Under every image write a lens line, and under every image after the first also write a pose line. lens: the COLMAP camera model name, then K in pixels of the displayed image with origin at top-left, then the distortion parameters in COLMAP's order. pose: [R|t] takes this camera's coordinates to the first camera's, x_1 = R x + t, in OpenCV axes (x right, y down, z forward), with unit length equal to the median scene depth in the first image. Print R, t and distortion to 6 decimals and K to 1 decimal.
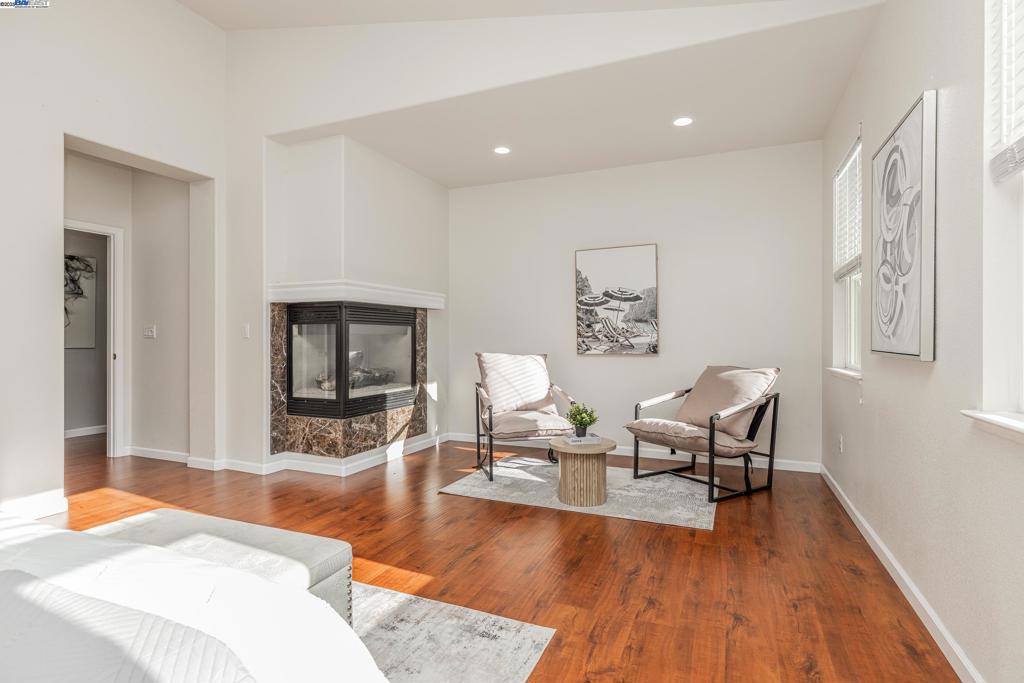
lens RADIAL K [[486.3, 0, 512.0], [0, 486.3, 341.5], [0, 0, 1]] dist [-0.003757, -0.000446]
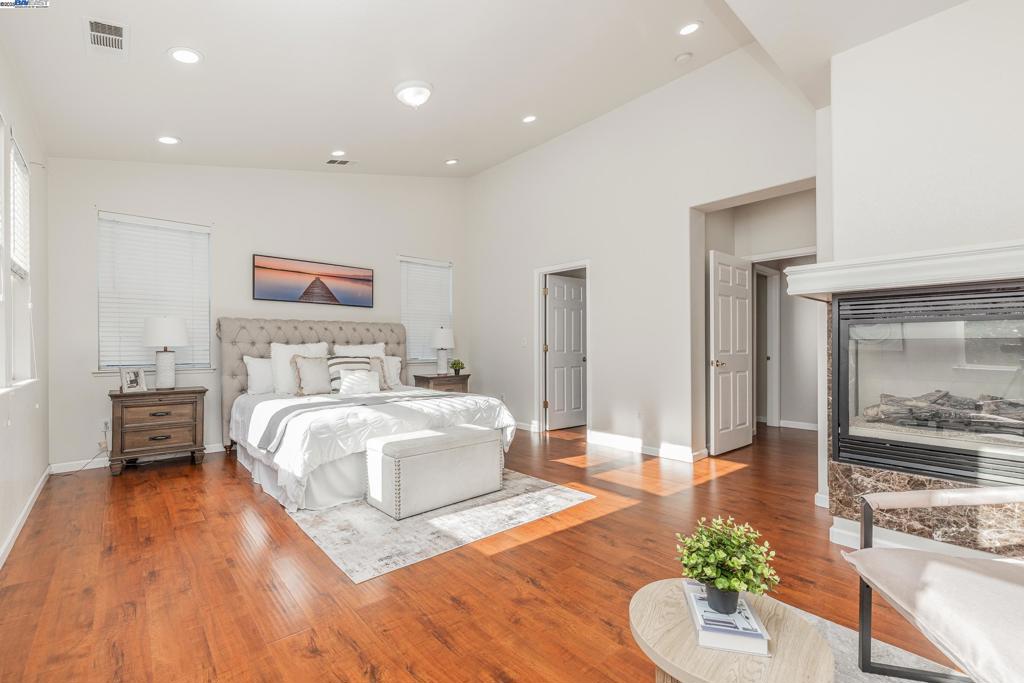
lens RADIAL K [[456.8, 0, 512.0], [0, 456.8, 341.5], [0, 0, 1]] dist [-0.002212, 0.000058]
pose [[-0.415491, -0.004318, -0.909587, 0.711673], [-0.007045, 0.999974, -0.001528, -0.015132], [0.909570, 0.005773, -0.415510, 1.332717]]
